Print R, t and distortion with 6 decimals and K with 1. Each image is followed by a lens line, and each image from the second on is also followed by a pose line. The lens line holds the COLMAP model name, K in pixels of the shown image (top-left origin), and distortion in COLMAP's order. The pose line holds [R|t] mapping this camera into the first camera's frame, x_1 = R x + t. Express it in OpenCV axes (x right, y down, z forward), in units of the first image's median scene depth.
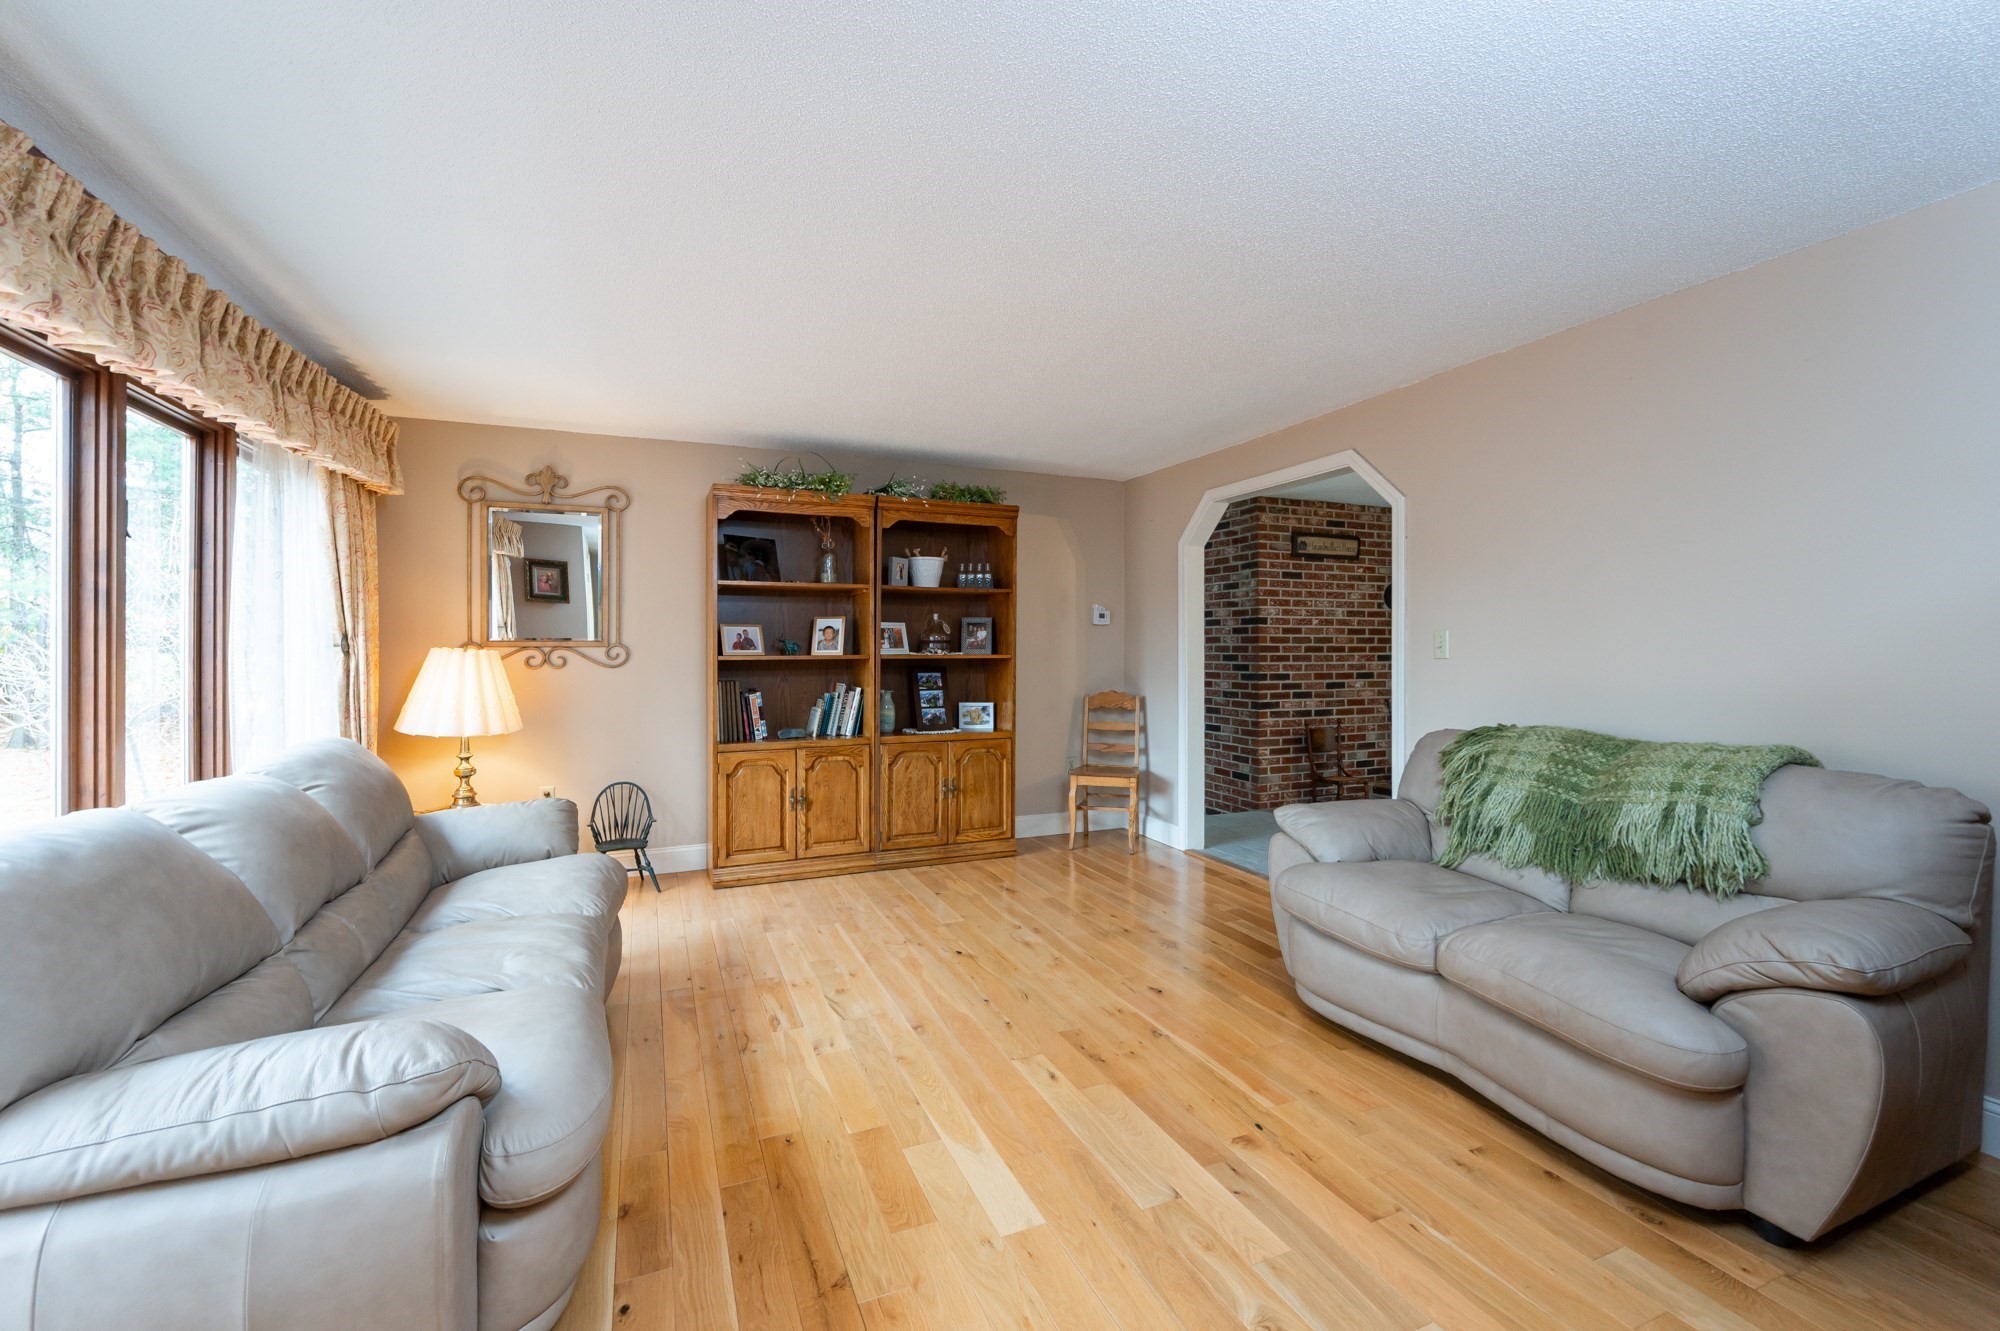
lens RADIAL K [[826.7, 0, 997.1], [0, 826.7, 649.8], [0, 0, 1]] dist [-0.001264, -0.000036]
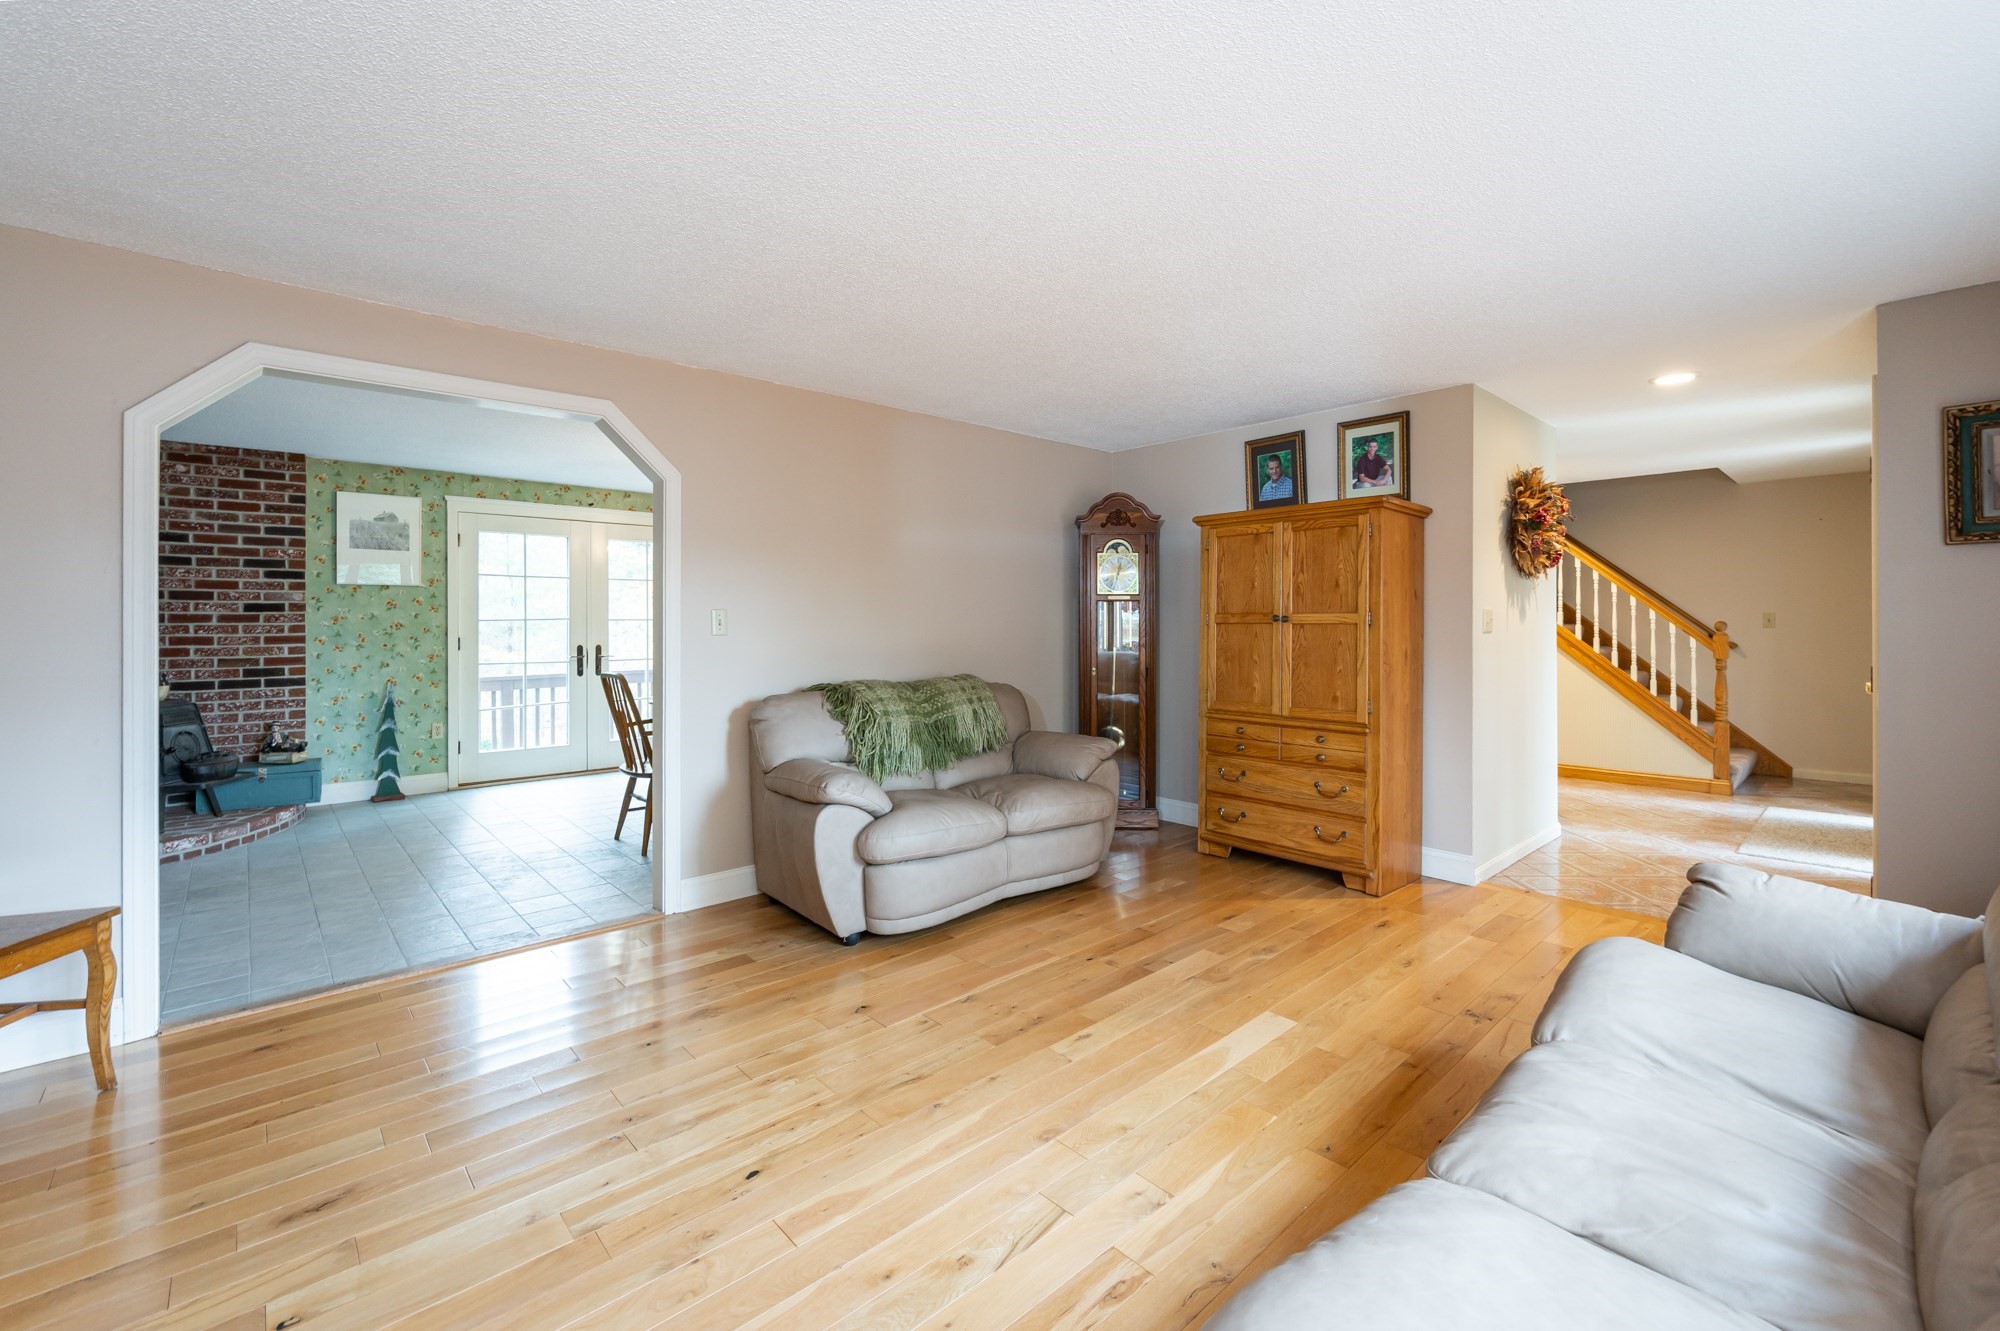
lens RADIAL K [[826.7, 0, 1002.1], [0, 826.7, 615.7], [0, 0, 1]] dist [-0.001264, -0.000036]
pose [[-0.327489, 0.009827, 0.944804, -0.452776], [0.004460, 0.999951, -0.008855, -0.005343], [-0.944844, 0.001314, -0.327517, 0.729152]]
